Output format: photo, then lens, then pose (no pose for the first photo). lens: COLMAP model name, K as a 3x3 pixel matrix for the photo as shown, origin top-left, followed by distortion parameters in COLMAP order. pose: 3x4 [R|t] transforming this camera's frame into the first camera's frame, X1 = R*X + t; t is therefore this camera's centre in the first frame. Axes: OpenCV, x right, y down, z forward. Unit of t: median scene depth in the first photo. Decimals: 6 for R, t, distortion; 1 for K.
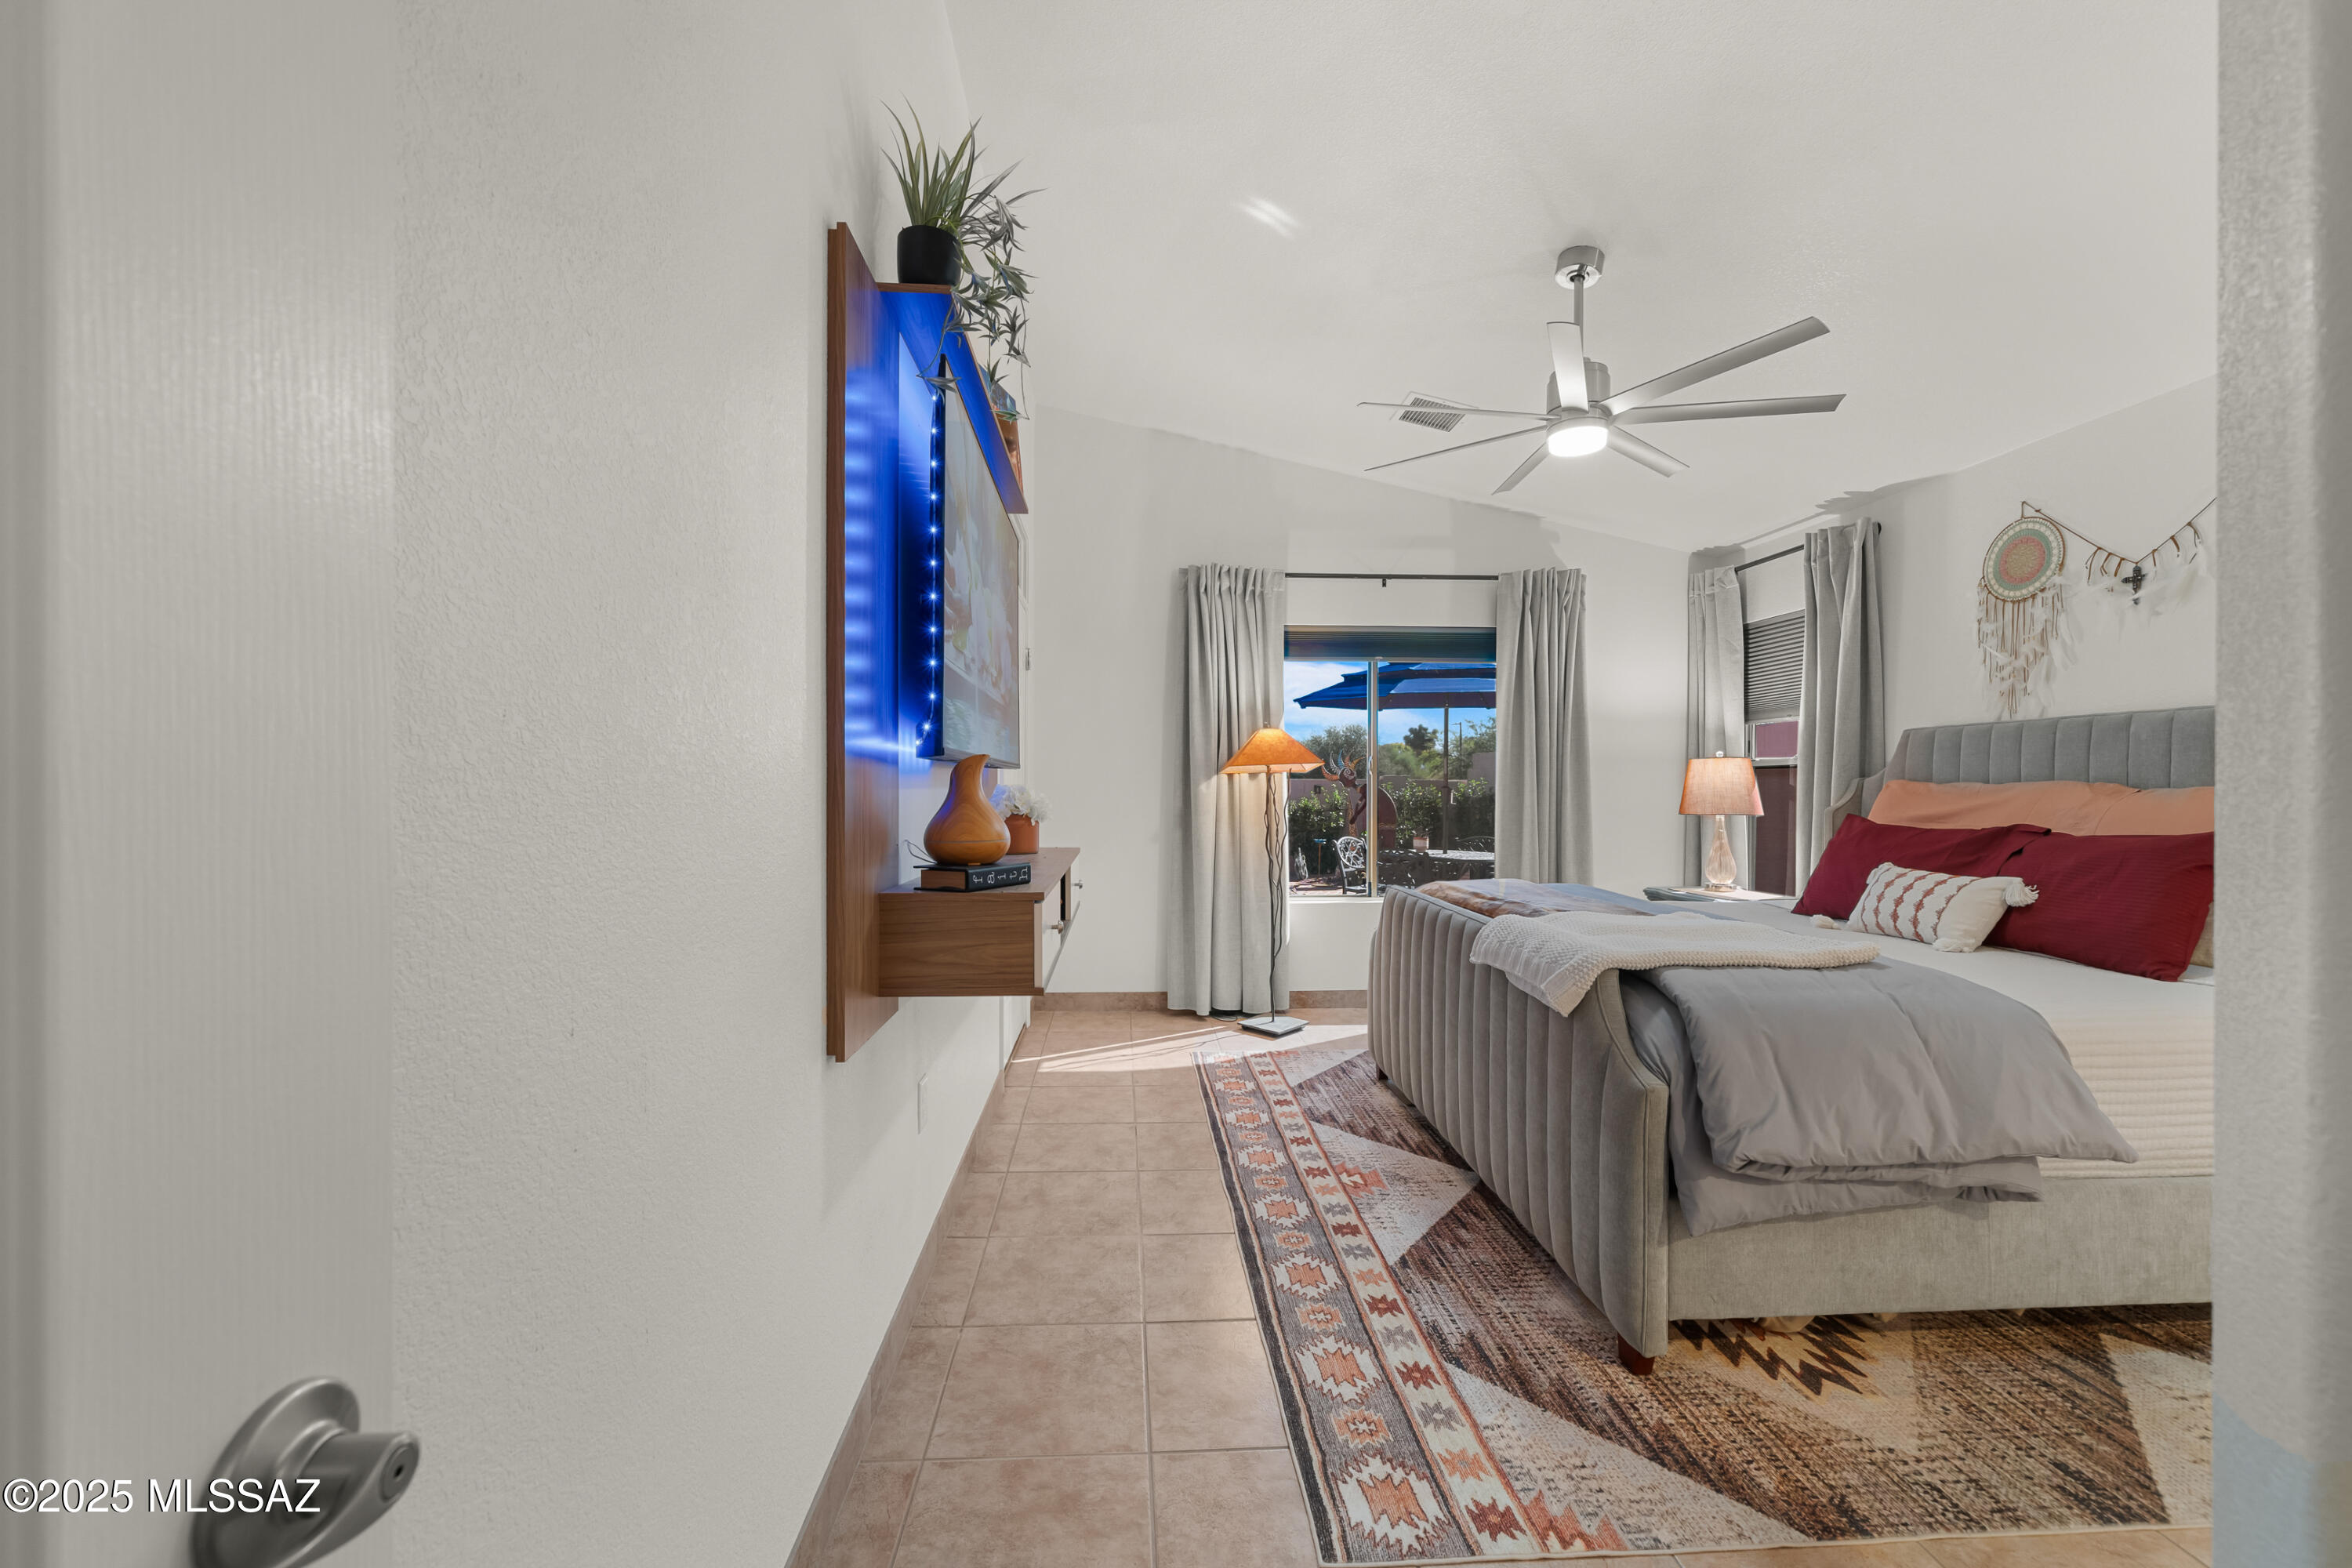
lens RADIAL K [[887.5, 0, 1172.2], [0, 887.5, 789.4], [0, 0, 1]] dist [0.000502, 0.000022]
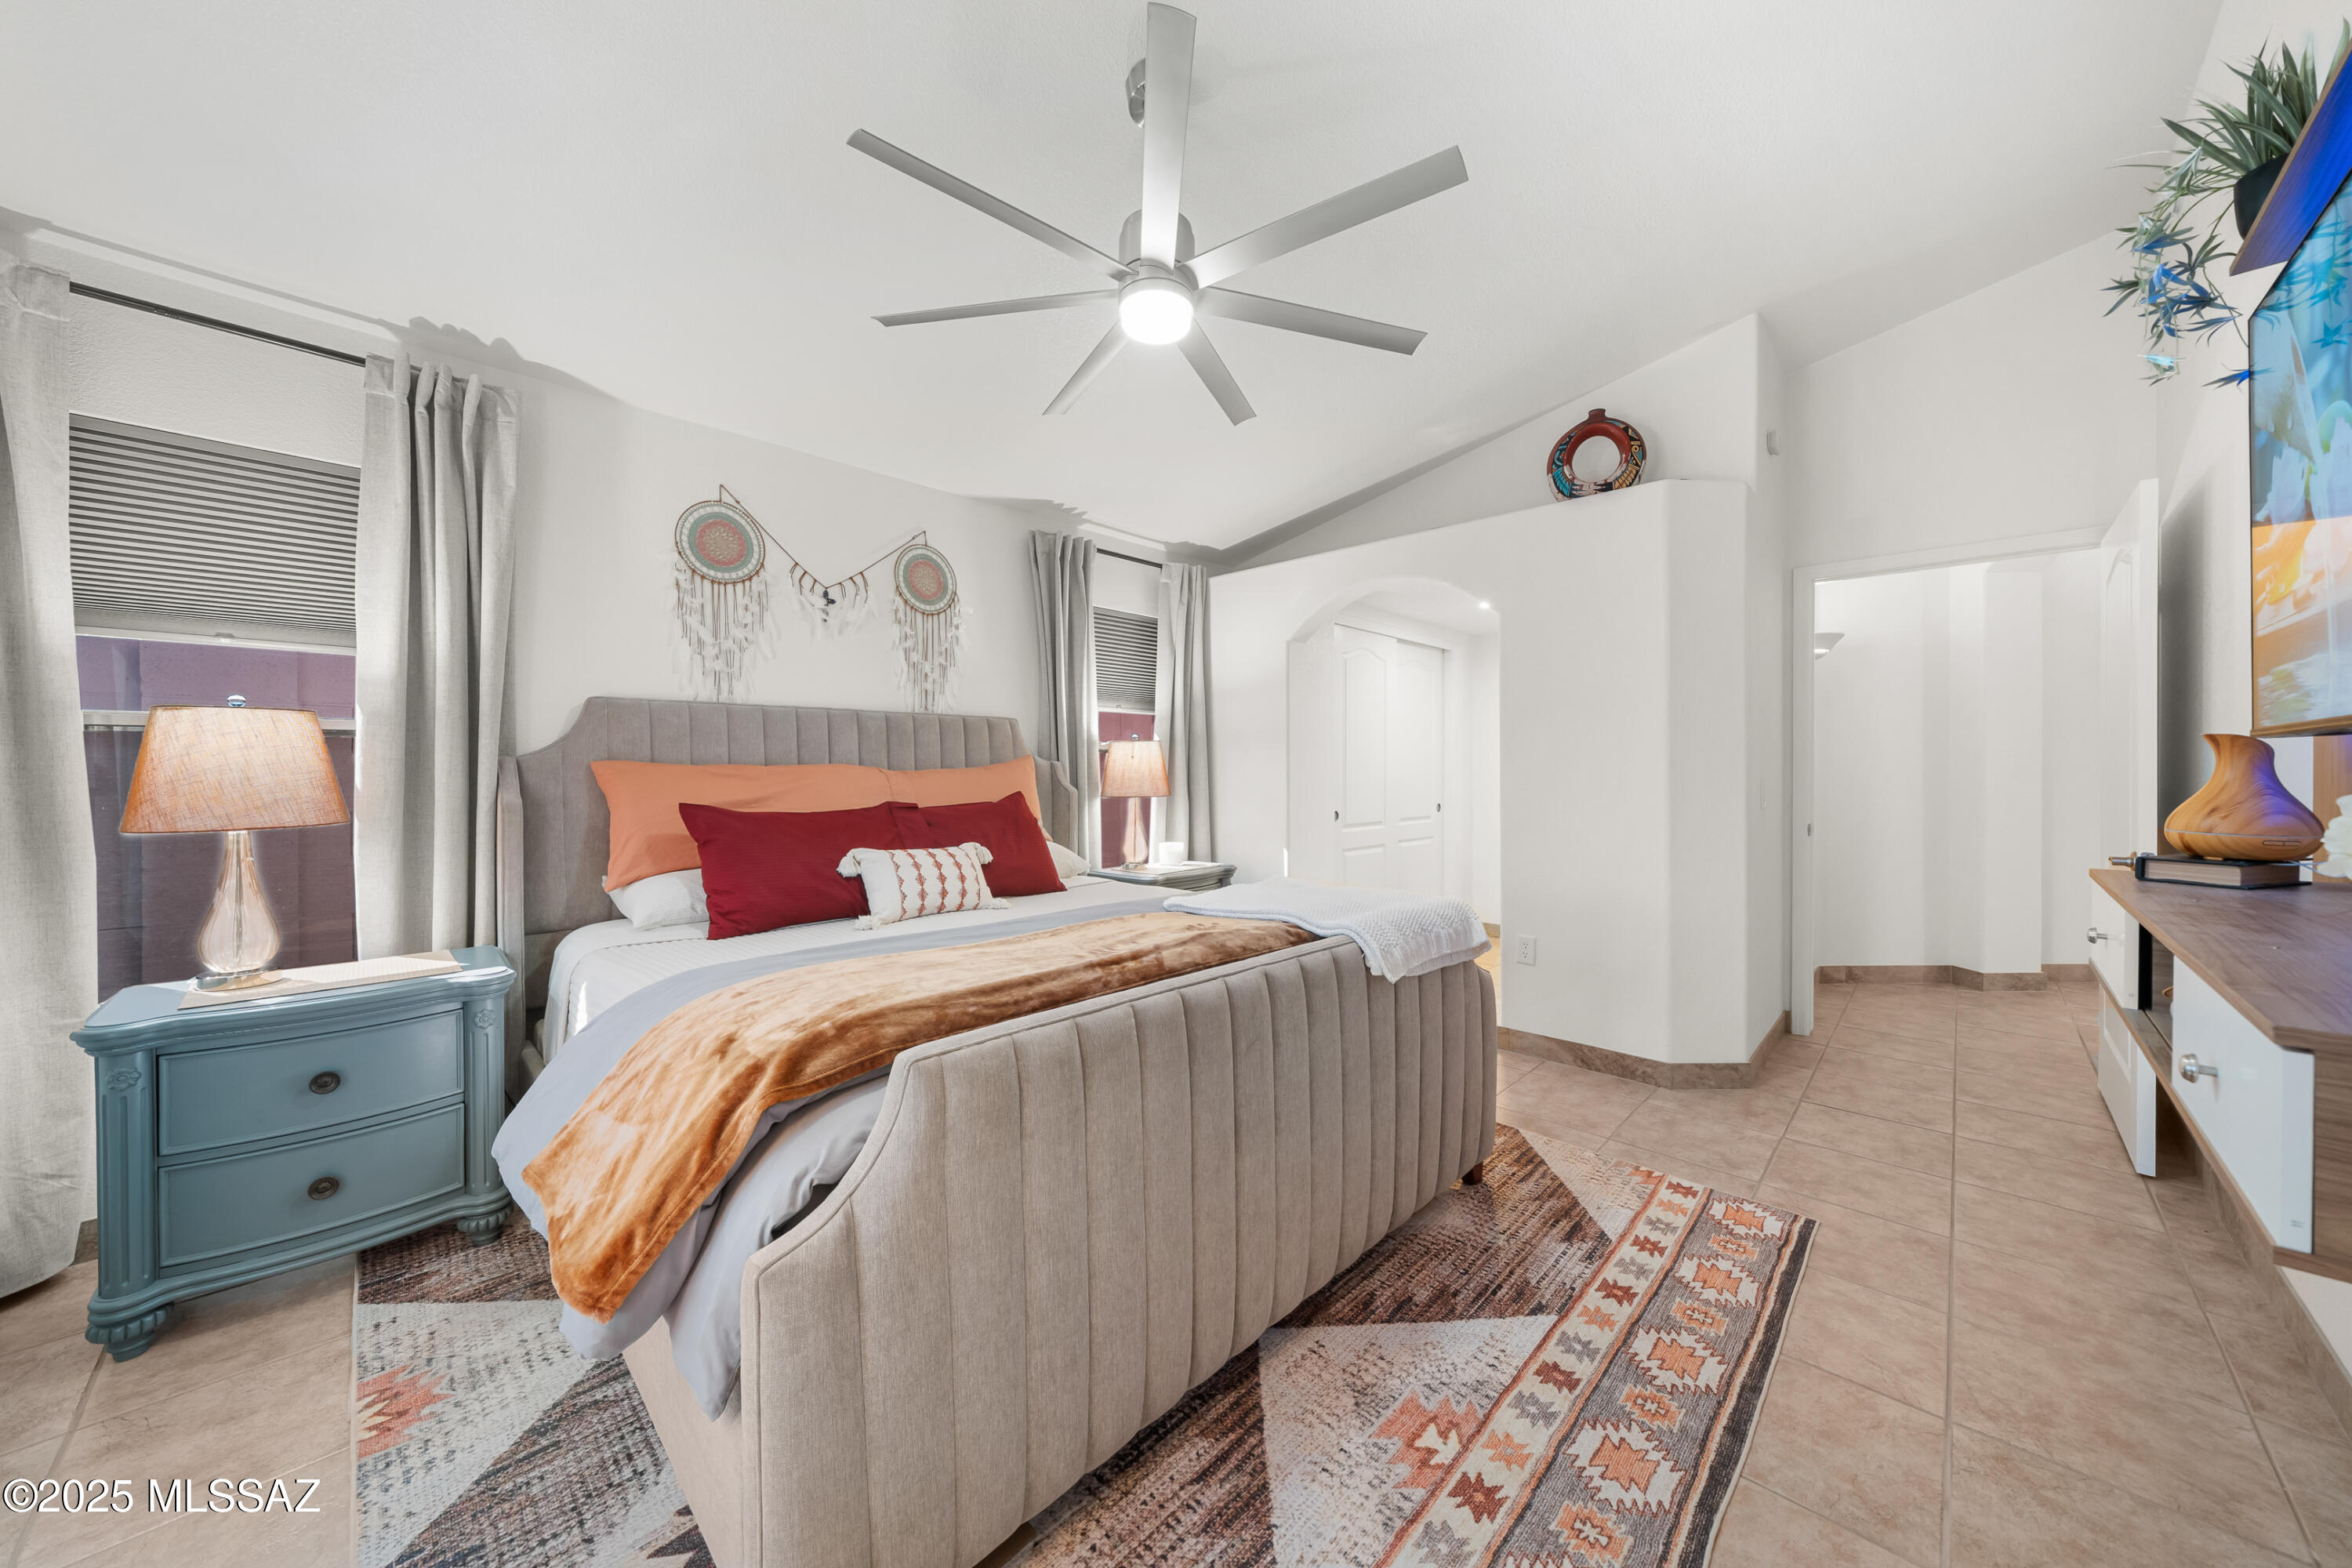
lens RADIAL K [[821.6, 0, 1167.5], [0, 821.6, 767.9], [0, 0, 1]] dist [-0.003295, -0.000154]
pose [[-0.677481, 0.003294, 0.735533, -0.086423], [0.001879, 0.999994, -0.002748, -0.001350], [-0.735538, -0.000479, -0.677483, 1.770276]]
